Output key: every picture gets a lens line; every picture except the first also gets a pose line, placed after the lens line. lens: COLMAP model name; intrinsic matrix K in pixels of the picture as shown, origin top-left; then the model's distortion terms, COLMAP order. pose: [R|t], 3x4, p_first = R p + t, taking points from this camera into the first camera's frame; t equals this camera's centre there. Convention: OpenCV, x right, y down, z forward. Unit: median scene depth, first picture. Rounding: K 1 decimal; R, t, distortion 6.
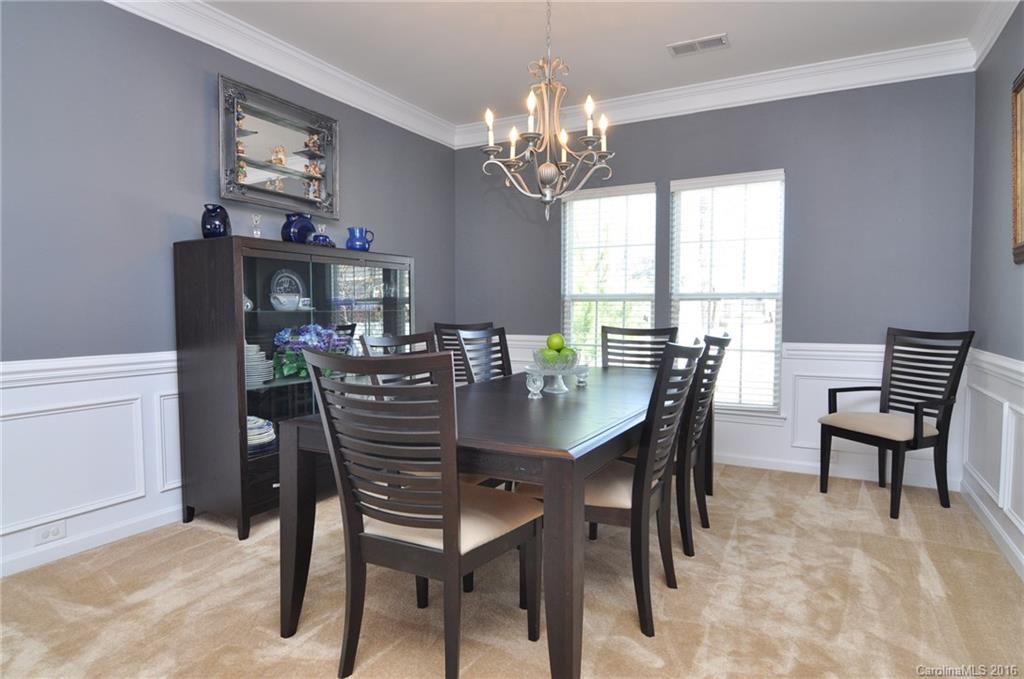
lens RADIAL K [[586.7, 0, 510.0], [0, 586.7, 343.3], [0, 0, 1]] dist [-0.025552, 0.000968]
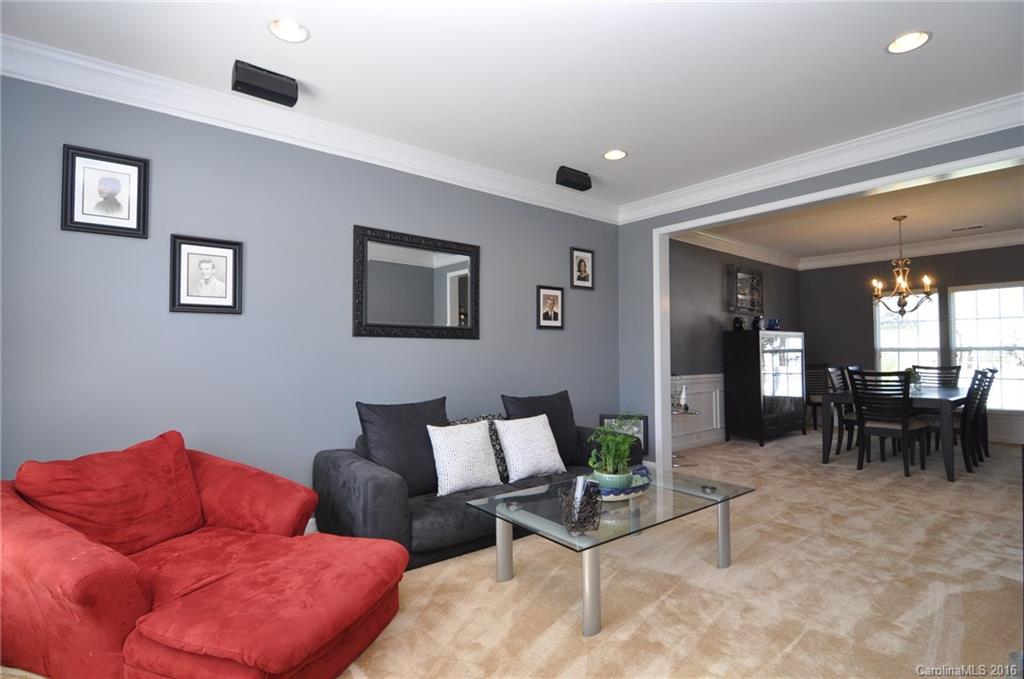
lens RADIAL K [[487.2, 0, 504.9], [0, 487.2, 343.0], [0, 0, 1]] dist [-0.025796, -0.001145]
pose [[0.918217, -0.014232, -0.395822, -0.618725], [-0.017184, 0.996982, -0.075711, 0.057792], [0.395705, 0.076321, 0.915201, -1.368441]]
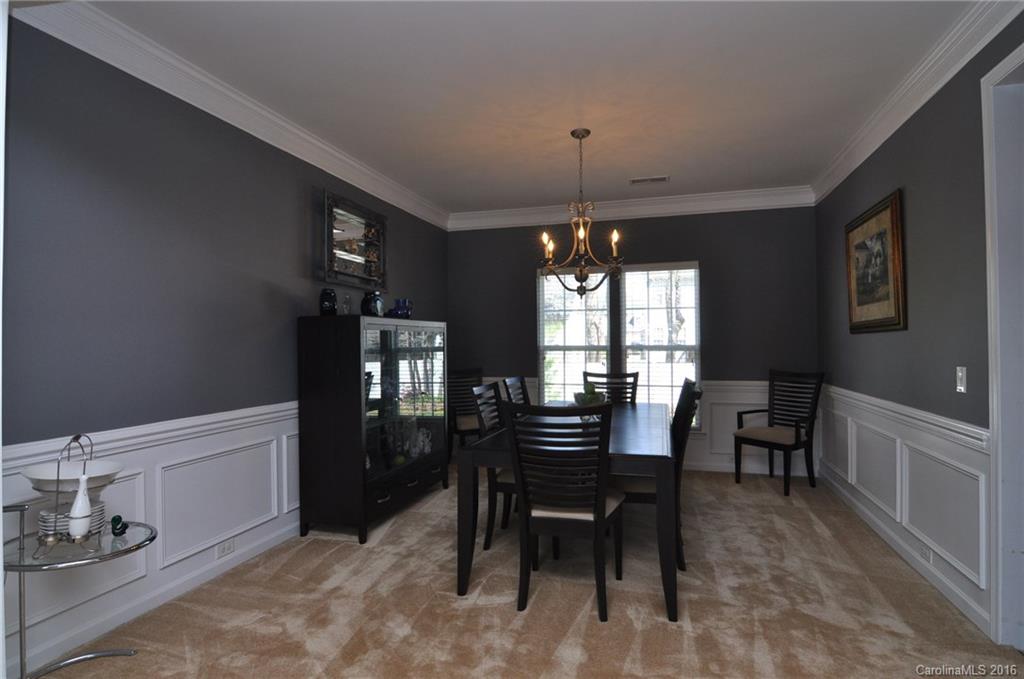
lens RADIAL K [[543.0, 0, 507.4], [0, 543.0, 338.4], [0, 0, 1]] dist [-0.022984, -0.000756]
pose [[0.977800, -0.005862, 0.209460, -0.373352], [0.019491, 0.997819, -0.063061, -0.040632], [-0.208634, 0.065744, 0.975782, -0.277839]]
